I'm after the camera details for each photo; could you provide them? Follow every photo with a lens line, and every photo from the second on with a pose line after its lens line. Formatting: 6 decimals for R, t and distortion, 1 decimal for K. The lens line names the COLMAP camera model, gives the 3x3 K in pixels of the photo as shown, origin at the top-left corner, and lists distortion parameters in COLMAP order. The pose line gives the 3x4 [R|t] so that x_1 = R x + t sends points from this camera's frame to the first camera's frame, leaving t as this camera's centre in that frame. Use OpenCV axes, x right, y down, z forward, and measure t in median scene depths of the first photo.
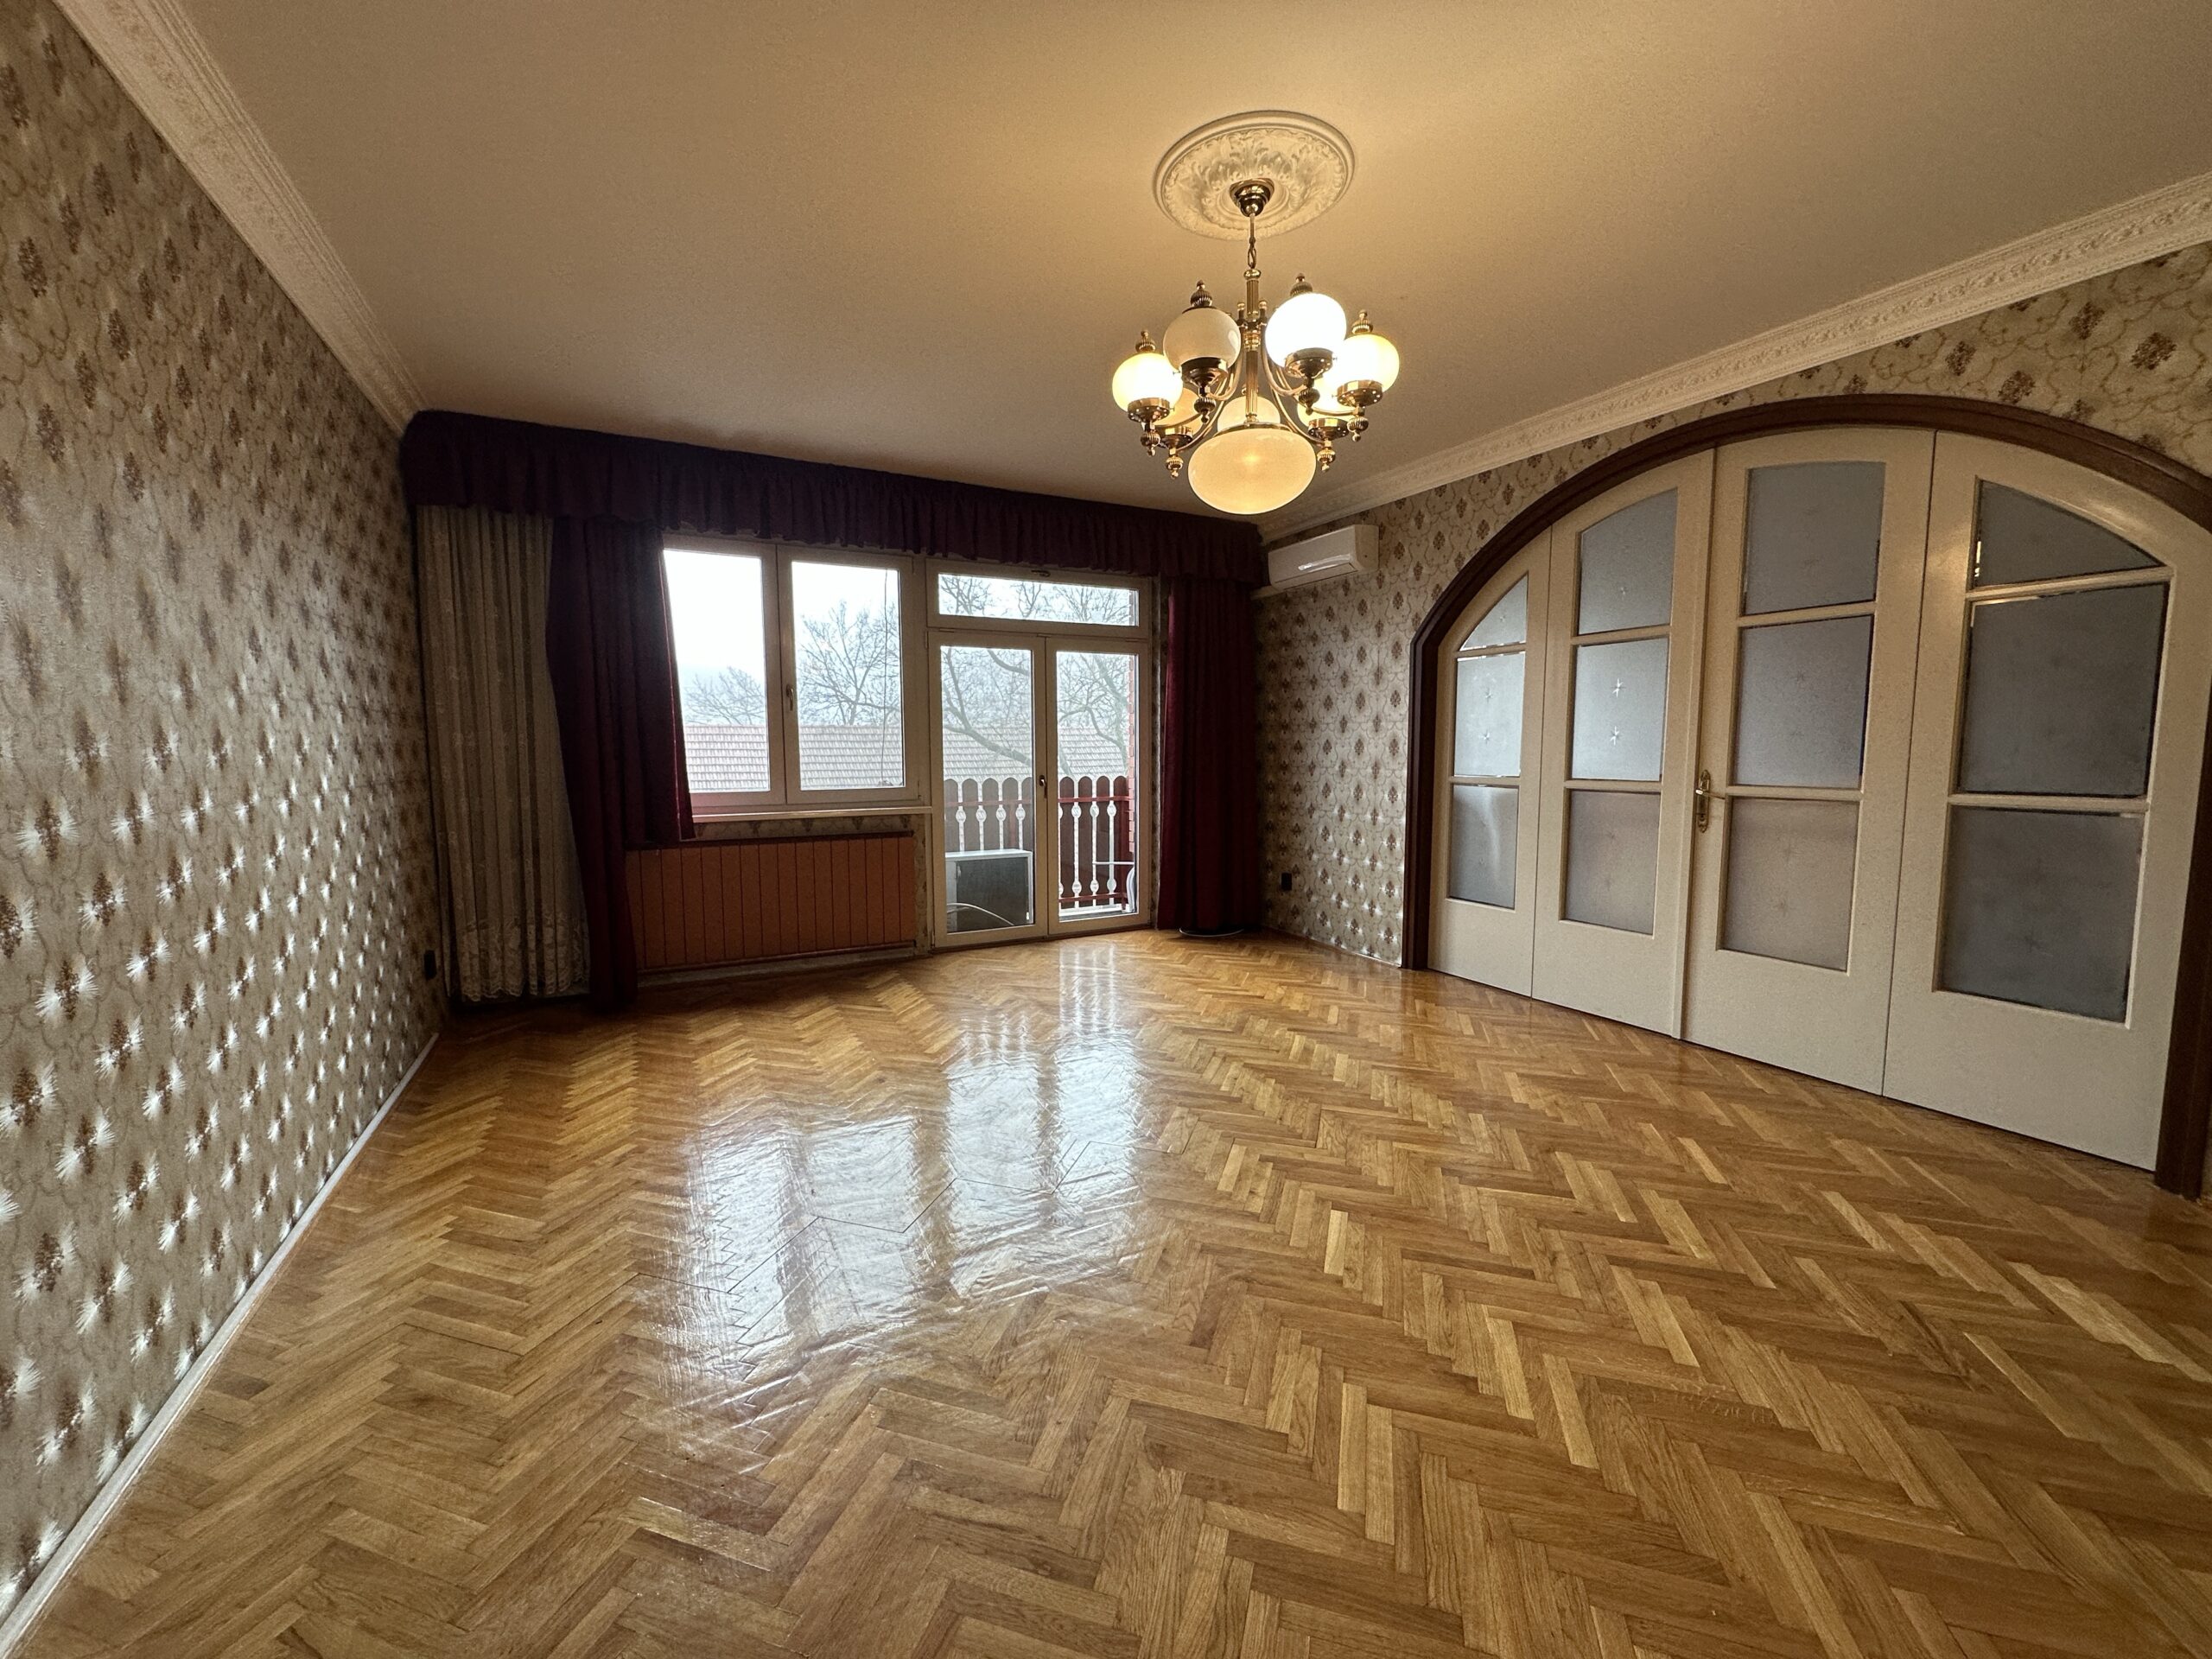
lens RADIAL K [[885.3, 0, 1106.0], [0, 885.3, 829.5], [0, 0, 1]] dist [0.001094, 0.000336]
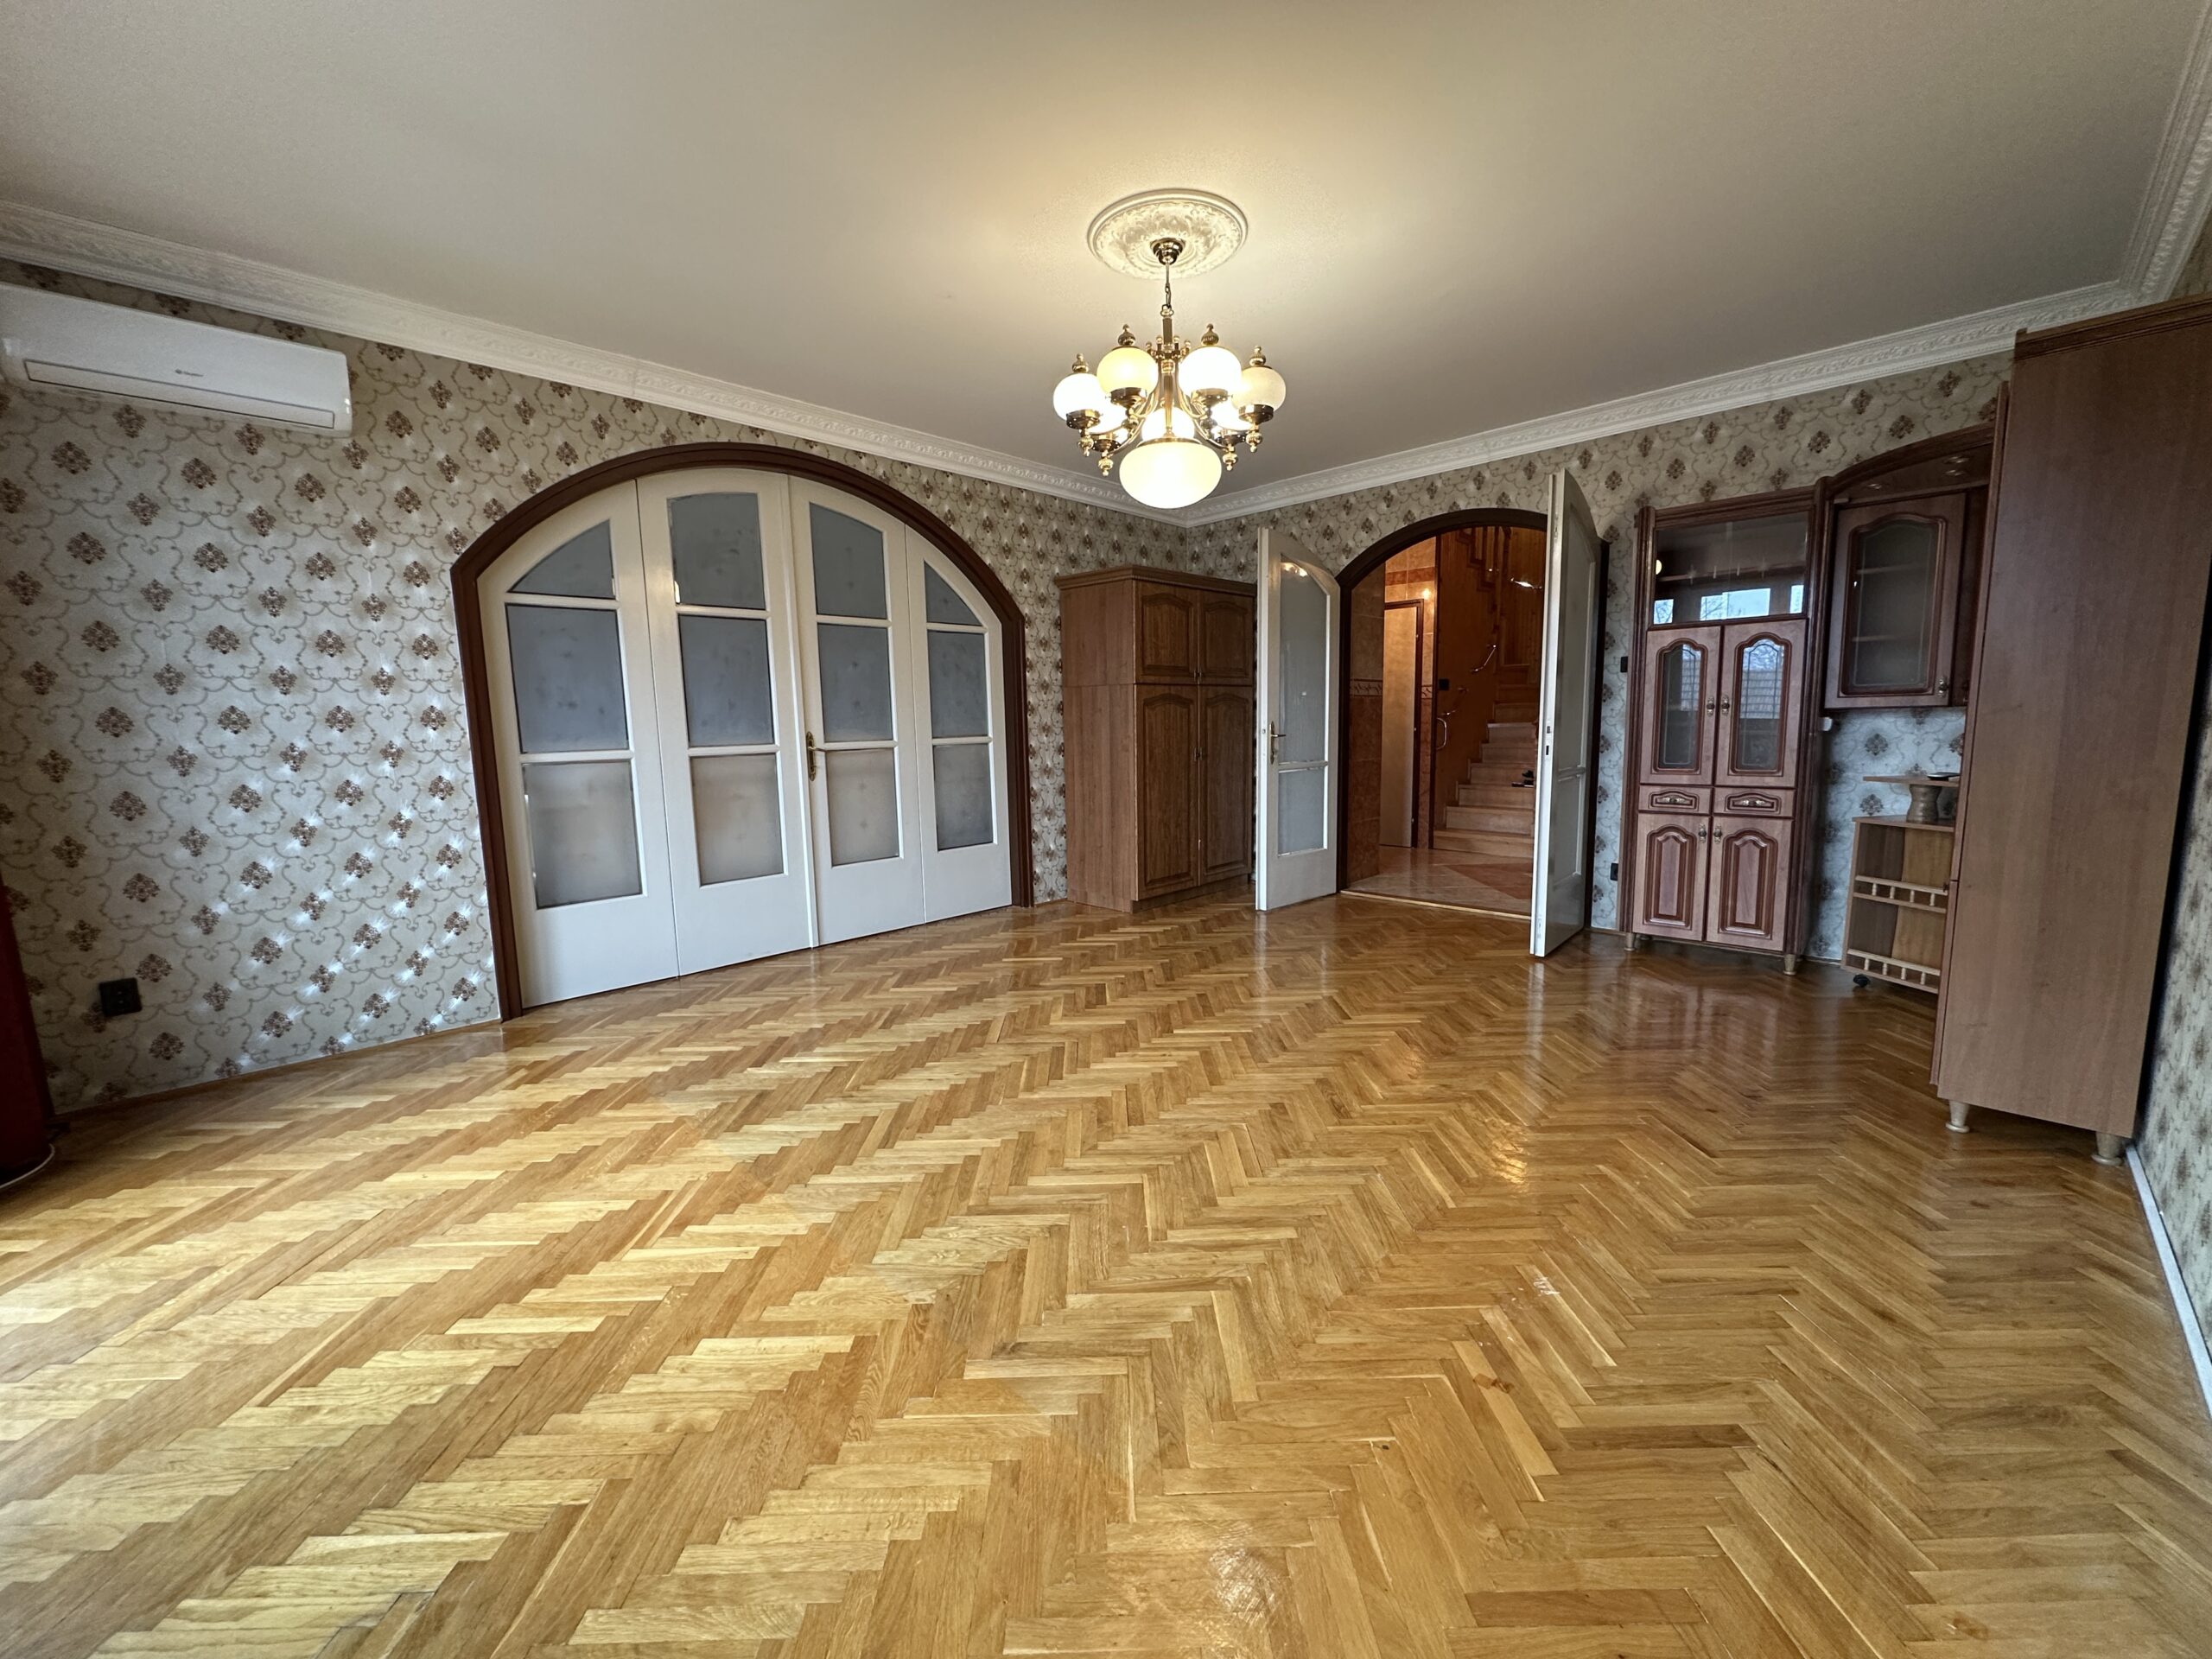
lens RADIAL K [[885.3, 0, 1106.0], [0, 885.3, 829.5], [0, 0, 1]] dist [0.001094, 0.000336]
pose [[-0.307275, -0.112411, 0.944958, -0.718789], [0.111986, 0.981827, 0.153212, -0.080923], [-0.945008, 0.152901, -0.289103, 1.049582]]
